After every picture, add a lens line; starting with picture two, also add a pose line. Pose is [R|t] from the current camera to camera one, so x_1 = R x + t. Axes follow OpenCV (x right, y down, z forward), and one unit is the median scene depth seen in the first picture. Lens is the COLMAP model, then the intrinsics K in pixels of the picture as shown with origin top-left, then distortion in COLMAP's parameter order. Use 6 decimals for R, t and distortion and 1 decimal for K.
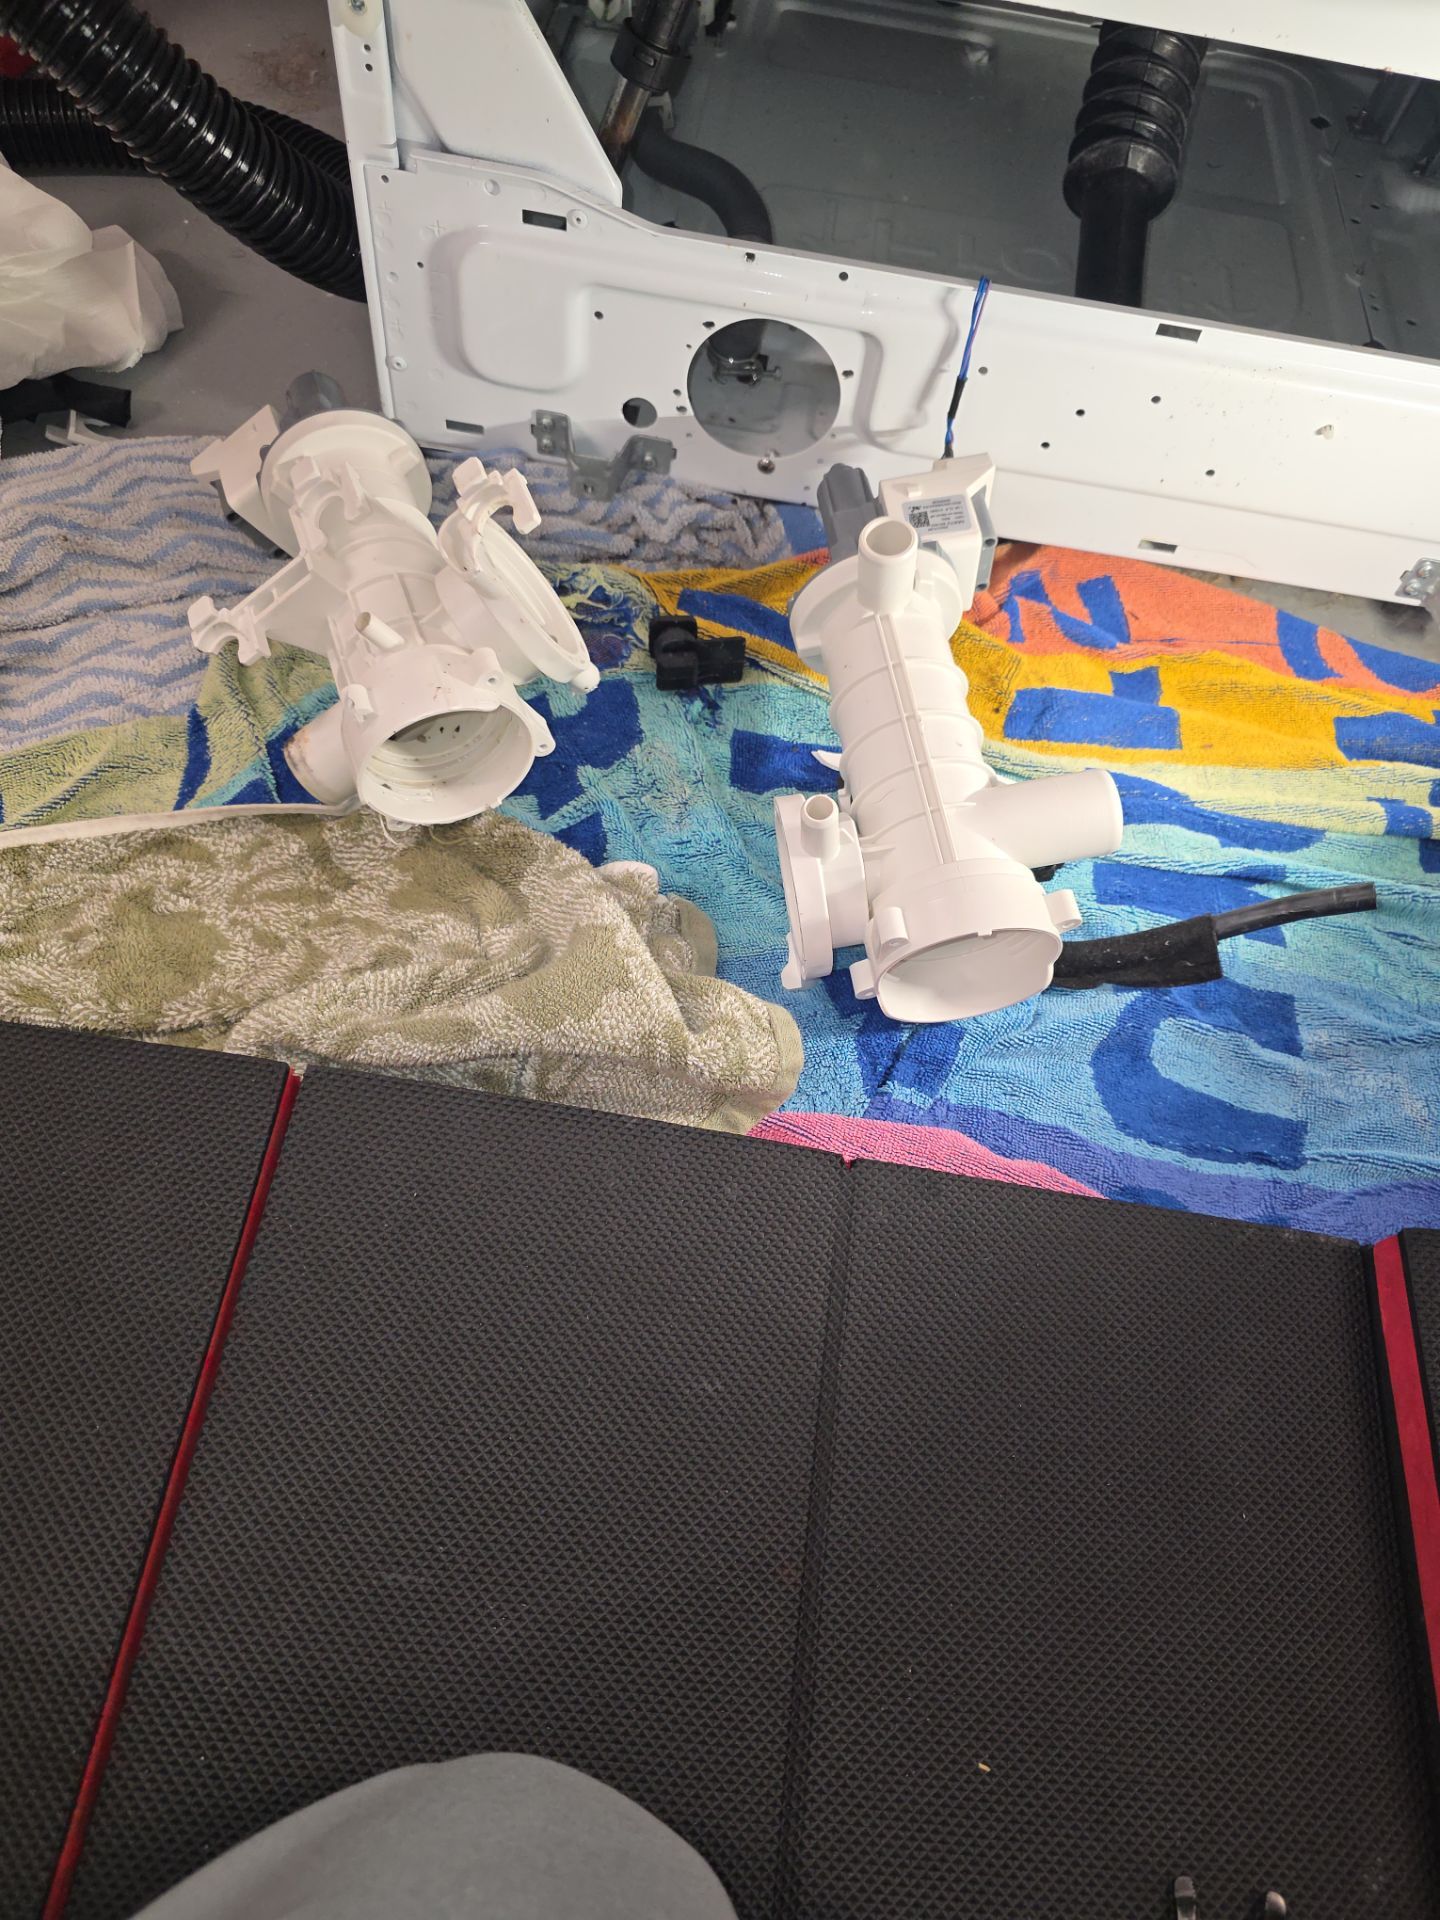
lens RADIAL K [[1271.8, 0, 720.6], [0, 1271.8, 995.1], [0, 0, 1]] dist [-0.016580, 0.000304]
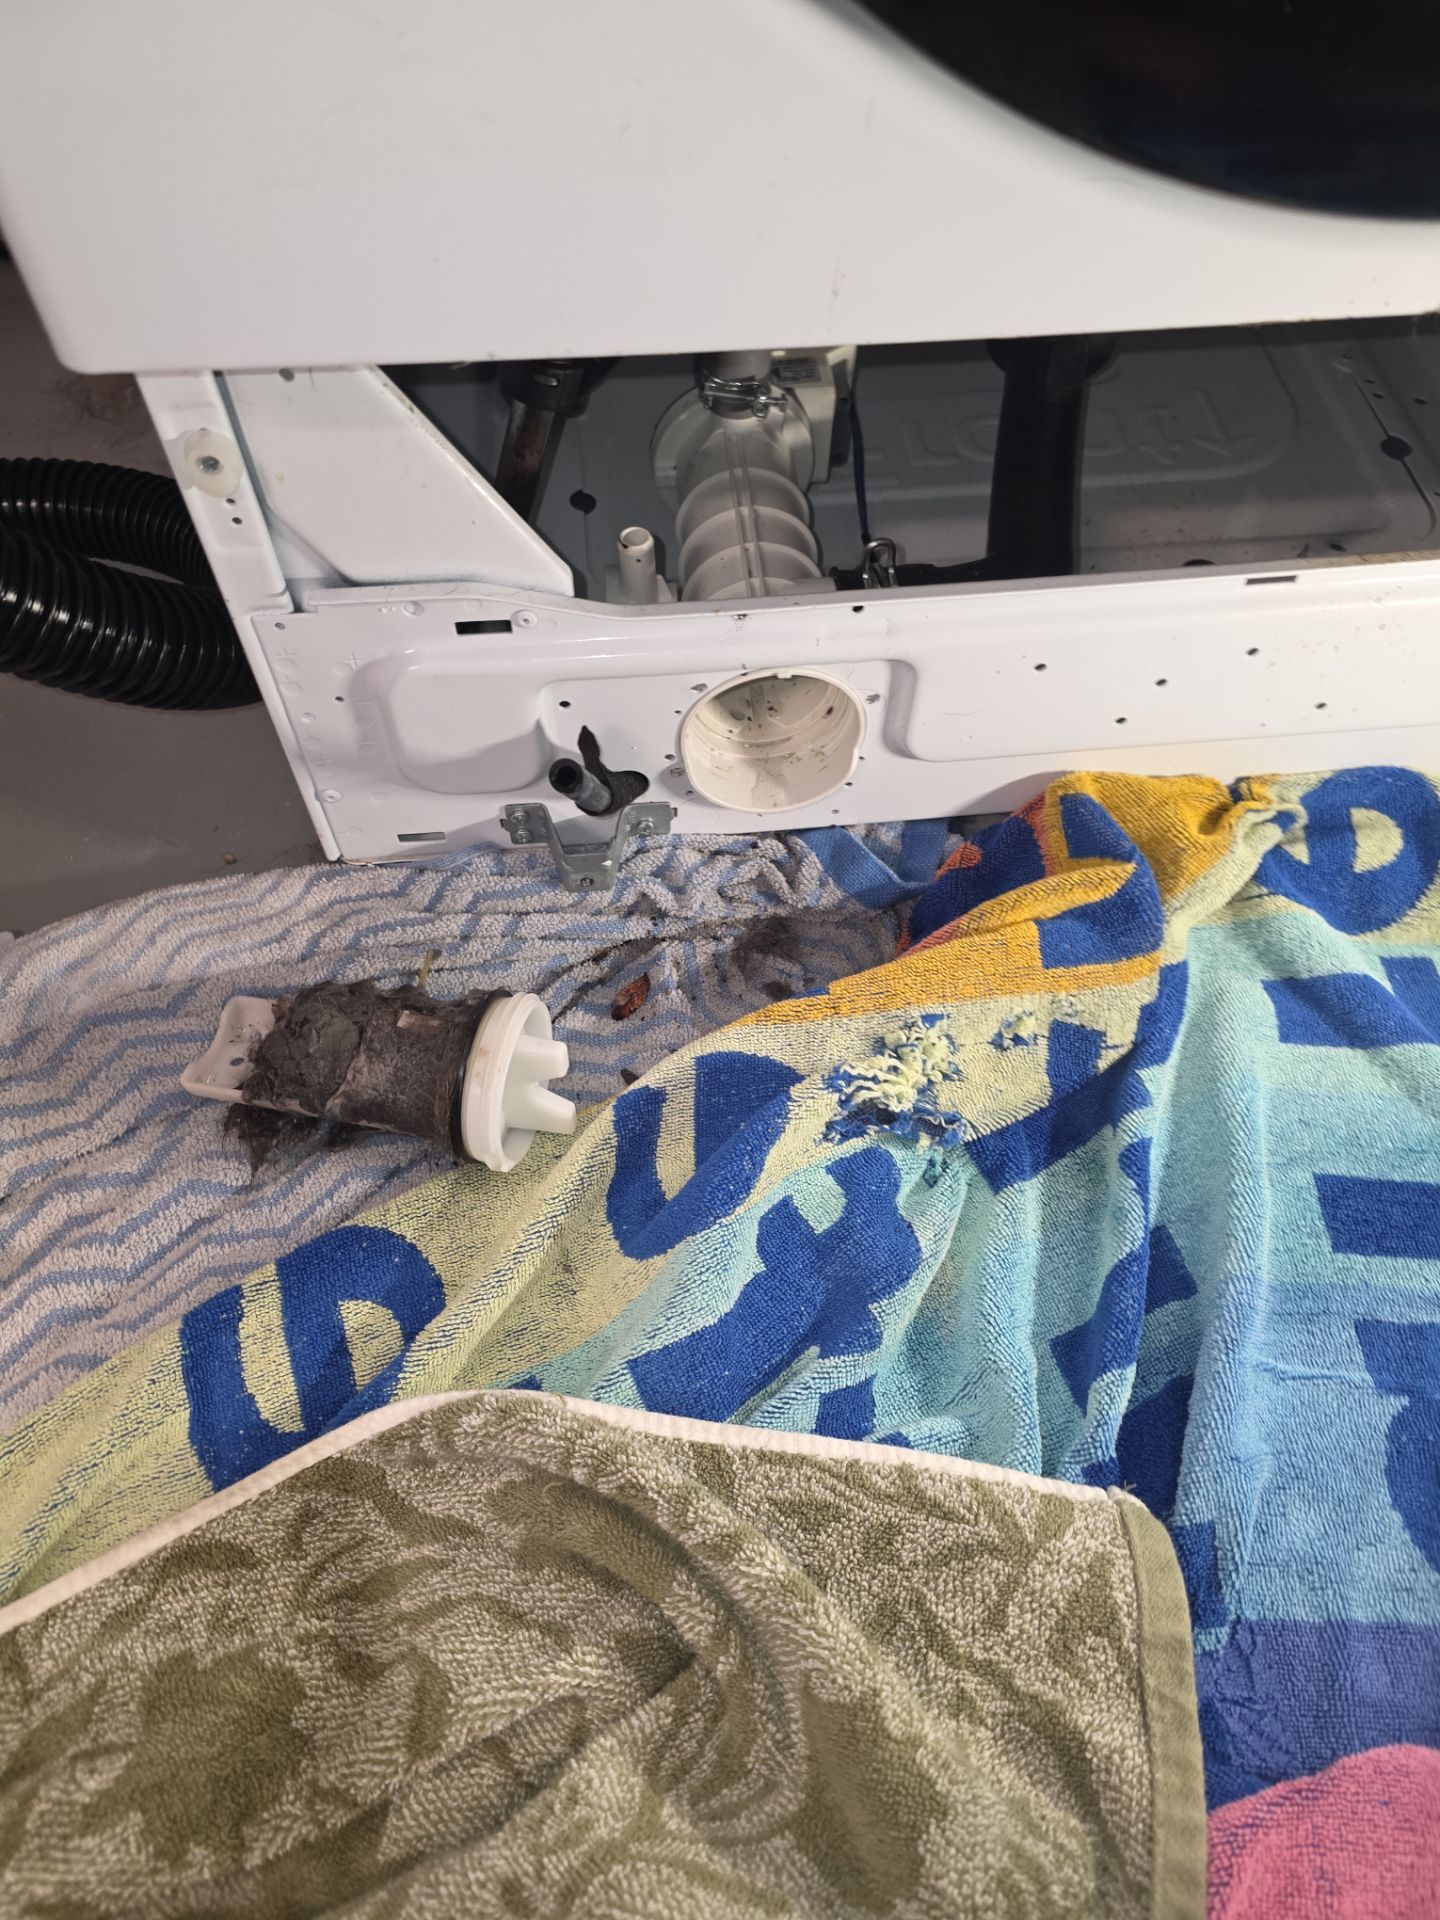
lens RADIAL K [[1301.6, 0, 717.1], [0, 1301.6, 999.7], [0, 0, 1]] dist [0.048145, -0.059810]
pose [[0.971260, -0.236098, 0.030197, -0.068590], [0.237060, 0.970913, -0.033625, -0.285962], [-0.021380, 0.039817, 0.998978, 0.153671]]
